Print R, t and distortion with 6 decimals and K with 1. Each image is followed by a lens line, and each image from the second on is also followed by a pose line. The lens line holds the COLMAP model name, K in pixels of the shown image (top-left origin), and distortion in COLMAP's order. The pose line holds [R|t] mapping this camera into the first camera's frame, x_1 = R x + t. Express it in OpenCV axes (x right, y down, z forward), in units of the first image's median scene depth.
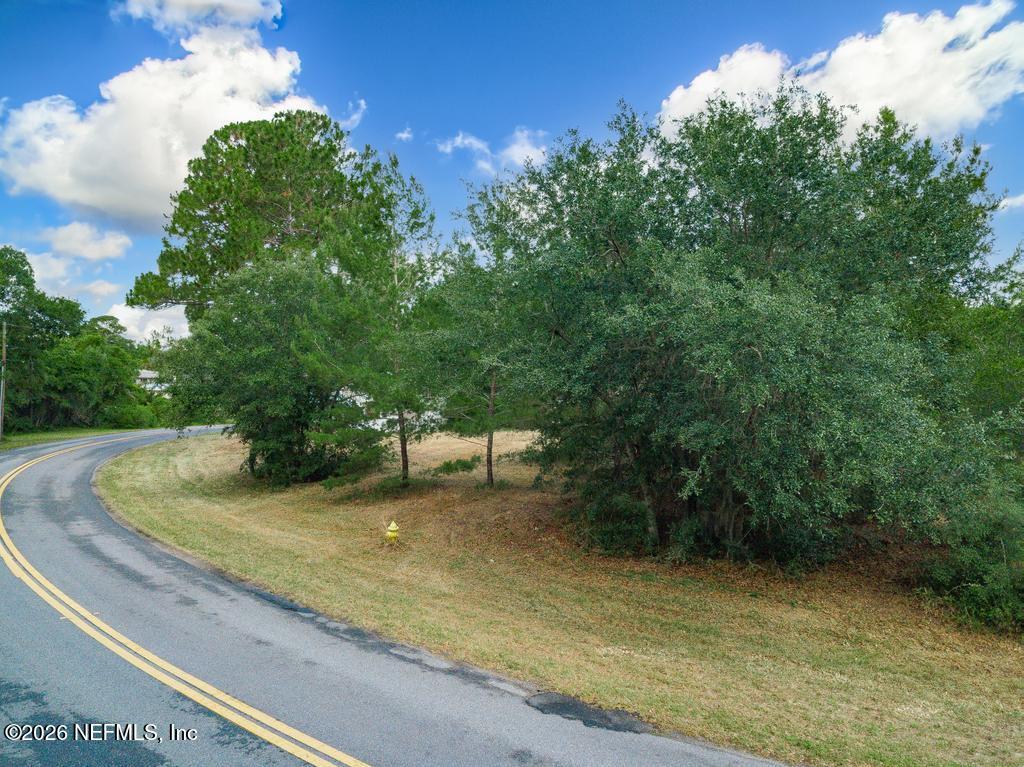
lens RADIAL K [[760.1, 0, 512.0], [0, 760.1, 383.5], [0, 0, 1]] dist [0.006568, 0.001496]
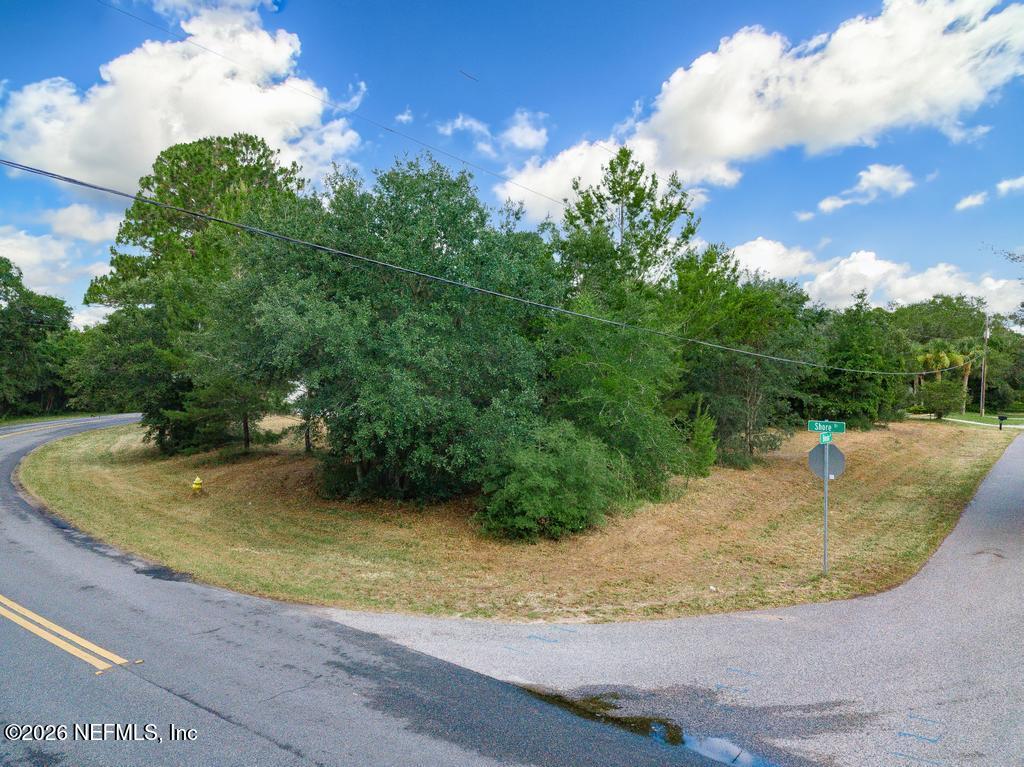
lens RADIAL K [[767.3, 0, 512.3], [0, 767.3, 369.9], [0, 0, 1]] dist [0.023974, -0.001342]
pose [[0.998418, -0.003741, -0.056100, 0.213382], [0.003791, 0.999993, 0.000772, -0.001442], [0.056097, -0.000983, 0.998425, -0.141417]]
